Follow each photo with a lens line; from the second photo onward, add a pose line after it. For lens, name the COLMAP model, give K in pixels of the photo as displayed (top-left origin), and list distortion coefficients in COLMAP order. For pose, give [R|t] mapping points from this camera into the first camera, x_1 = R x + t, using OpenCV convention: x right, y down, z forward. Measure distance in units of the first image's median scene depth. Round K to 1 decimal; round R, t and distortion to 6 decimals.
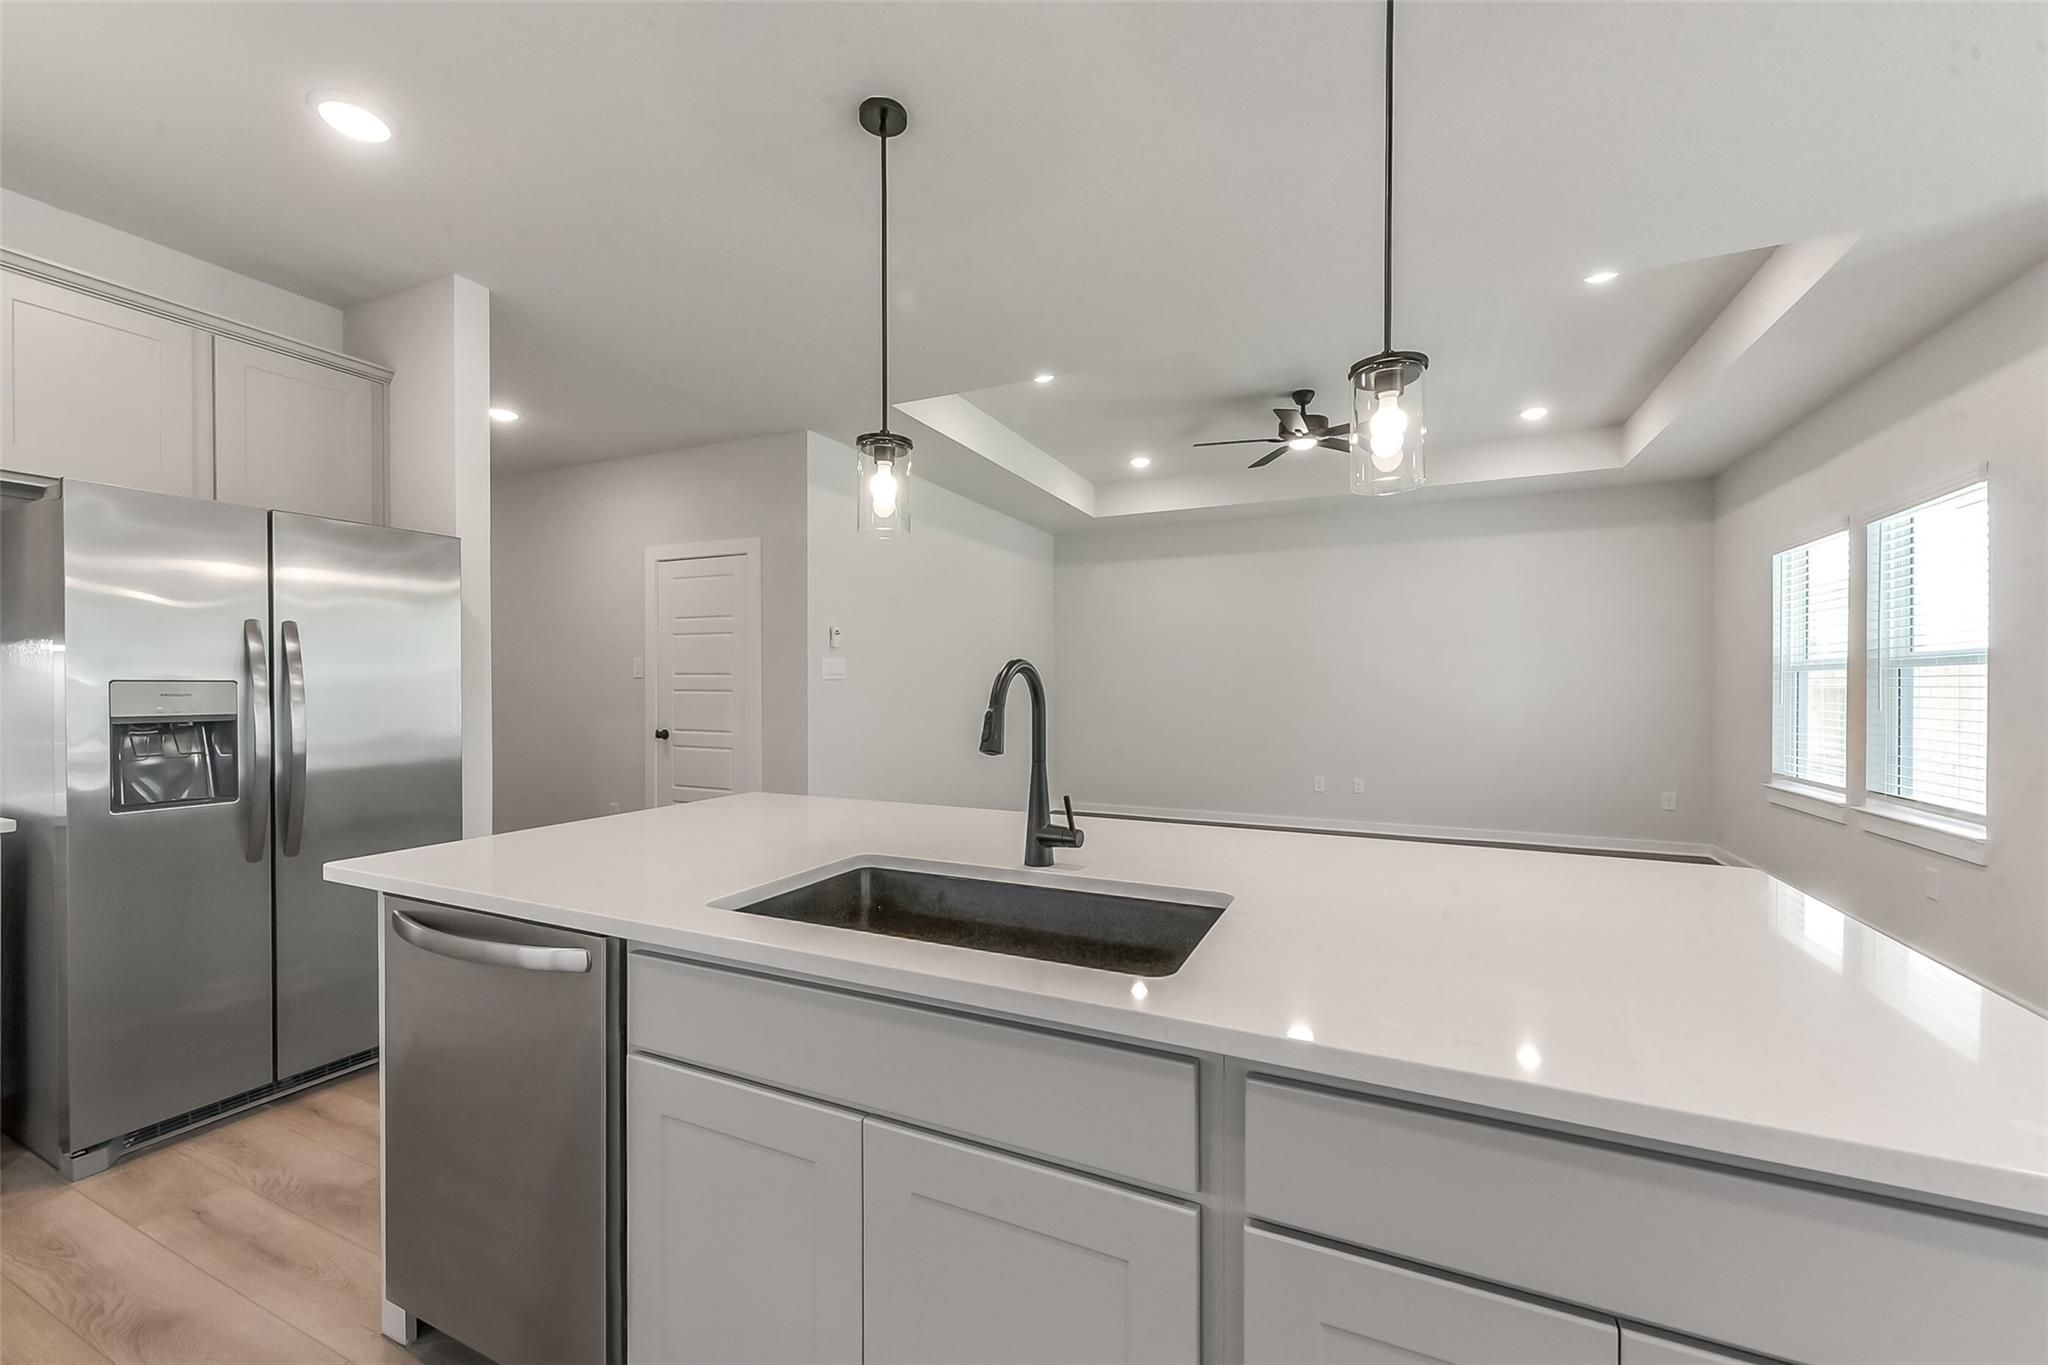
lens RADIAL K [[800.5, 0, 1028.7], [0, 800.5, 691.1], [0, 0, 1]] dist [0.000992, 0.000238]
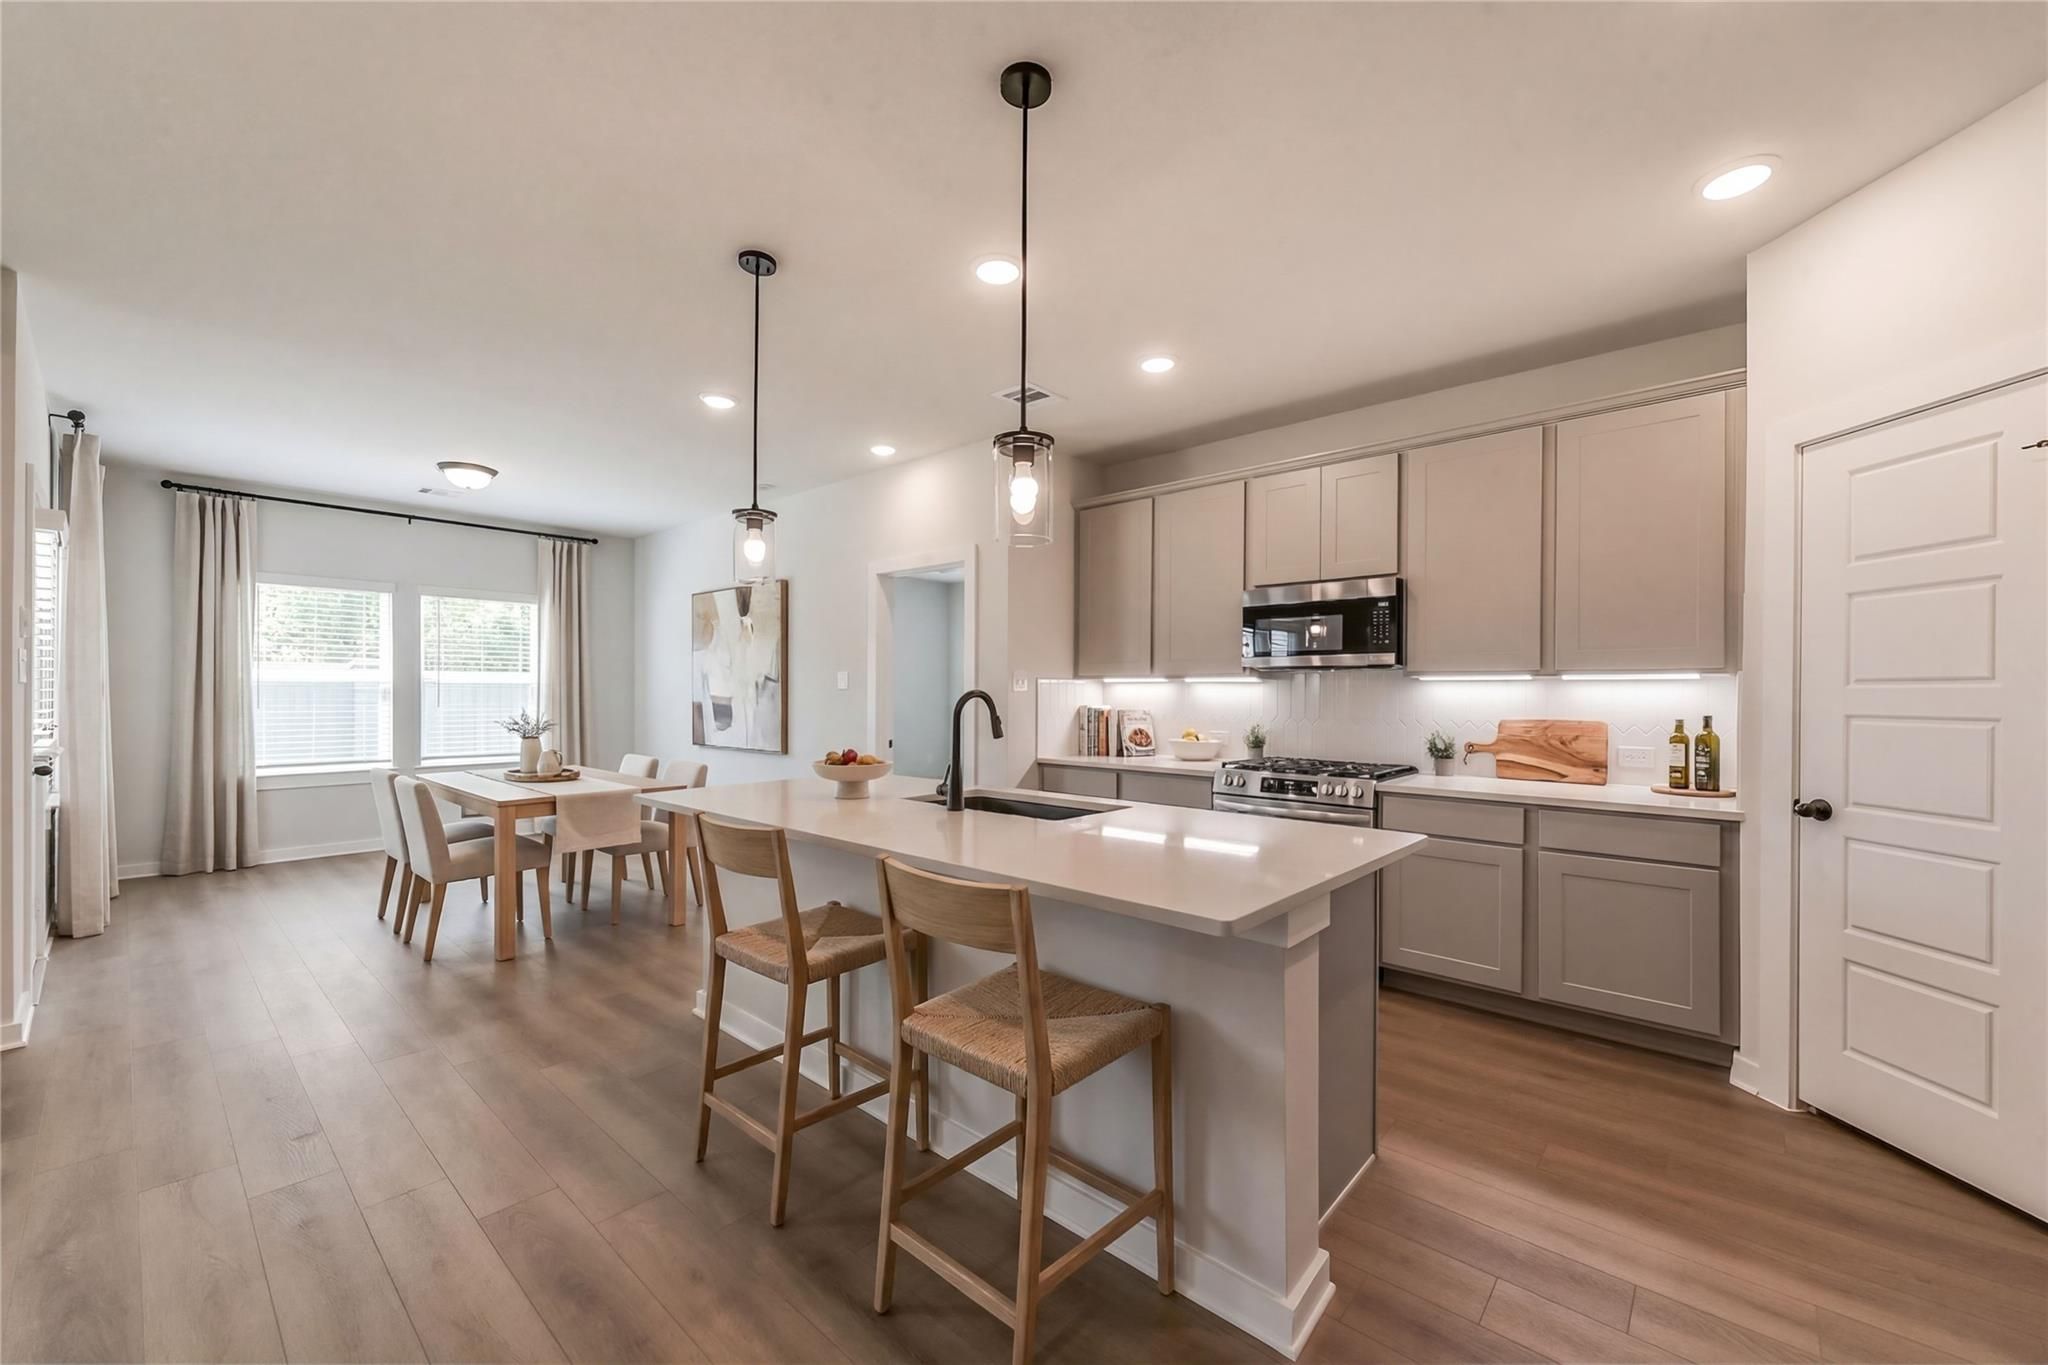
lens RADIAL K [[800.5, 0, 1028.7], [0, 800.5, 691.1], [0, 0, 1]] dist [0.000992, 0.000238]
pose [[-0.957864, -0.005773, 0.287163, -0.242707], [-0.005464, 0.999983, 0.001876, -0.014972], [-0.287169, 0.000228, -0.957880, 1.007273]]
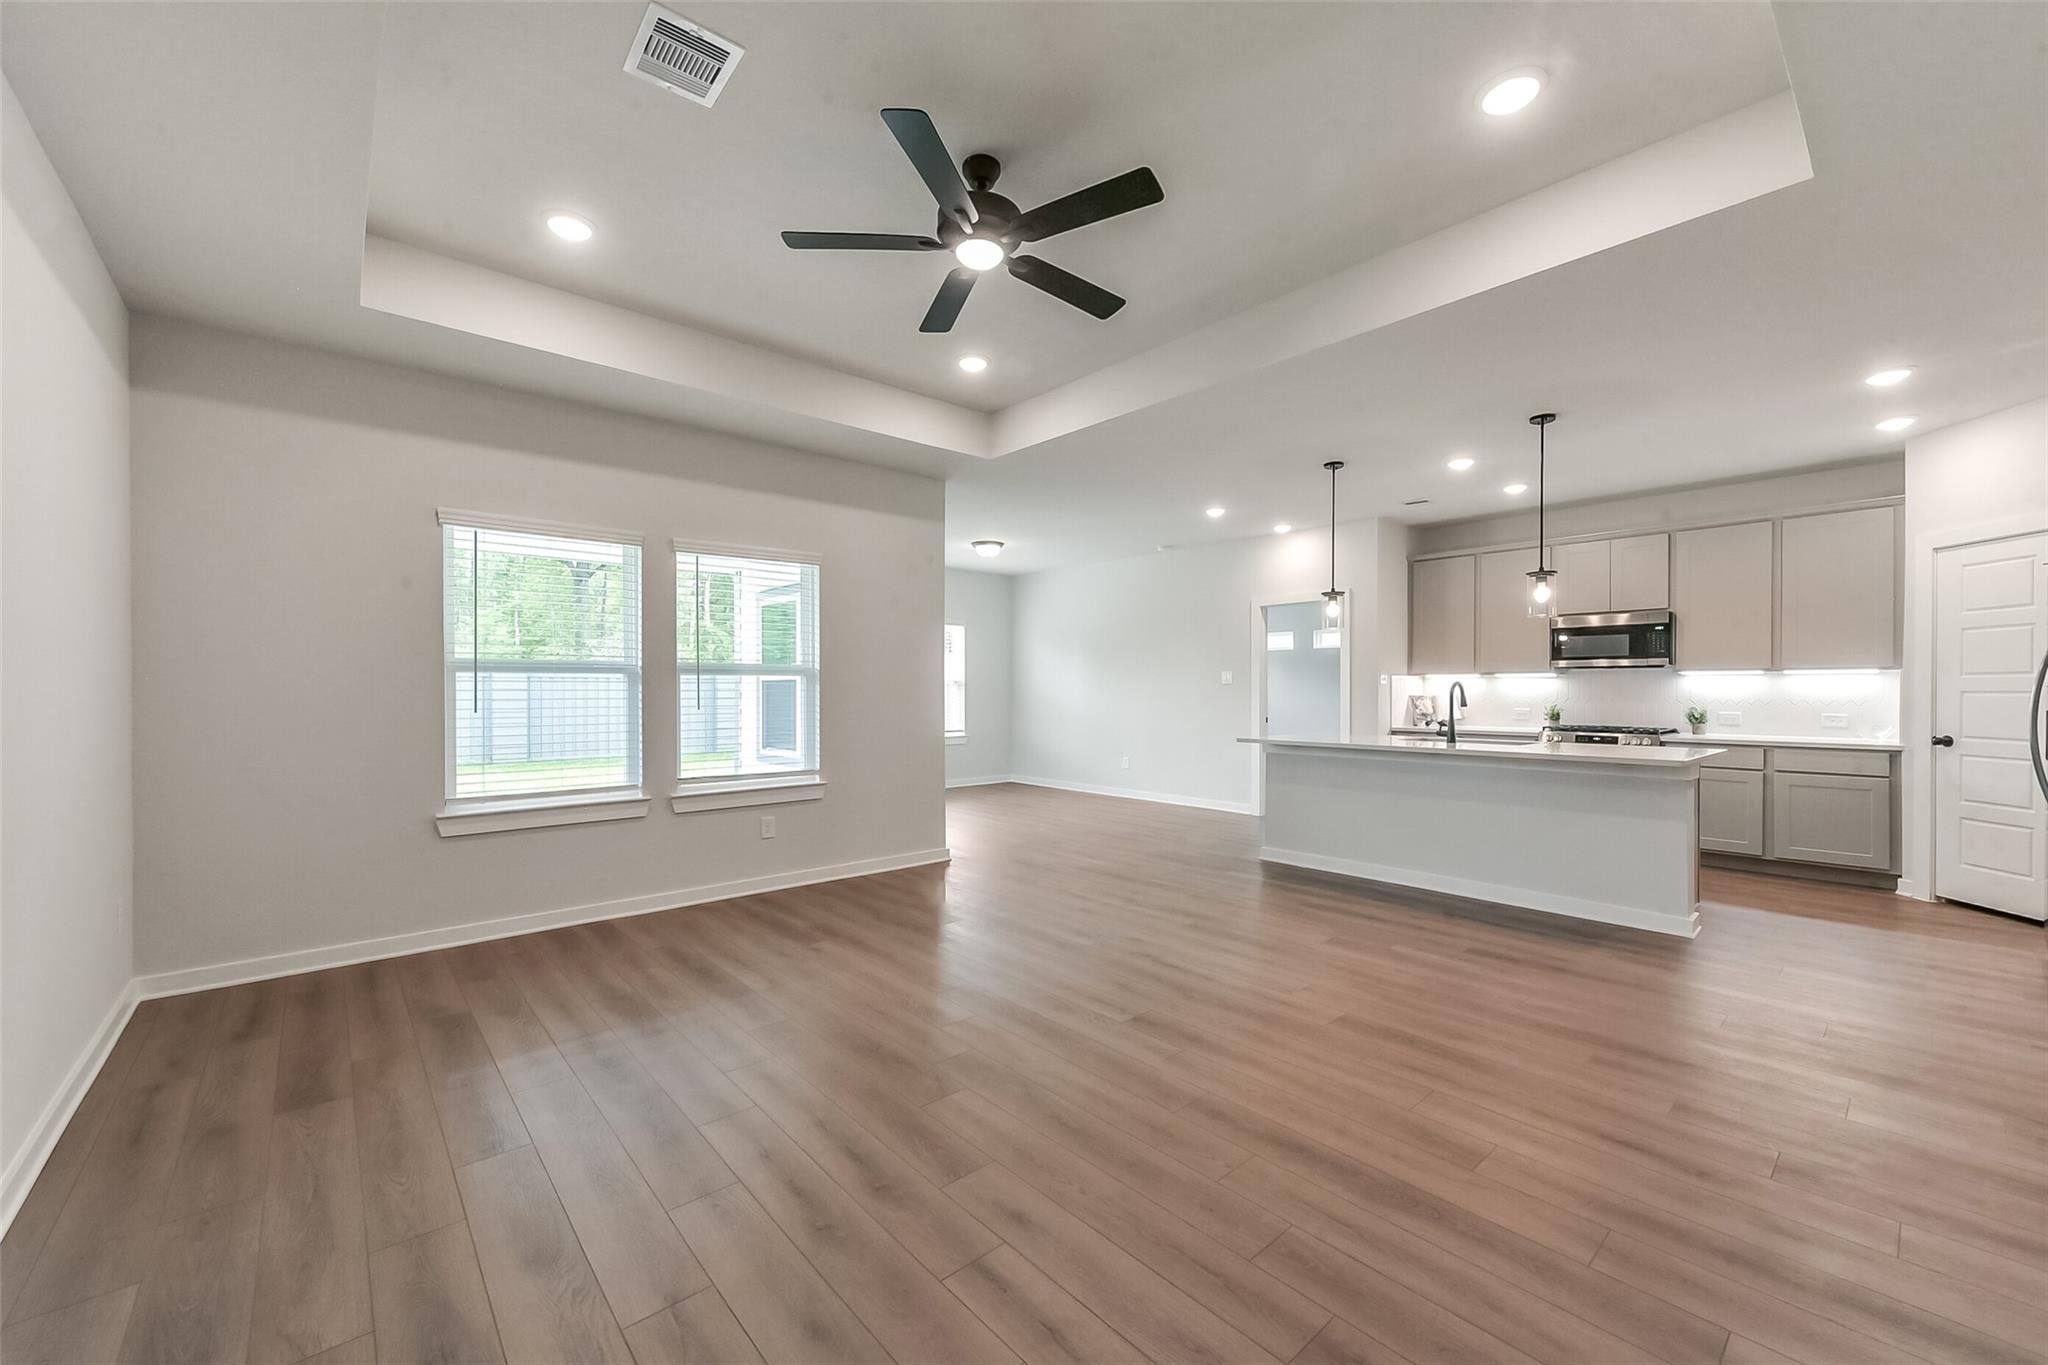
lens RADIAL K [[800.5, 0, 1028.7], [0, 800.5, 691.1], [0, 0, 1]] dist [0.000992, 0.000238]
pose [[-0.913312, -0.000464, 0.407261, 0.103199], [0.002535, 0.999973, 0.006826, -0.010387], [-0.407253, 0.007267, -0.913286, 1.867704]]
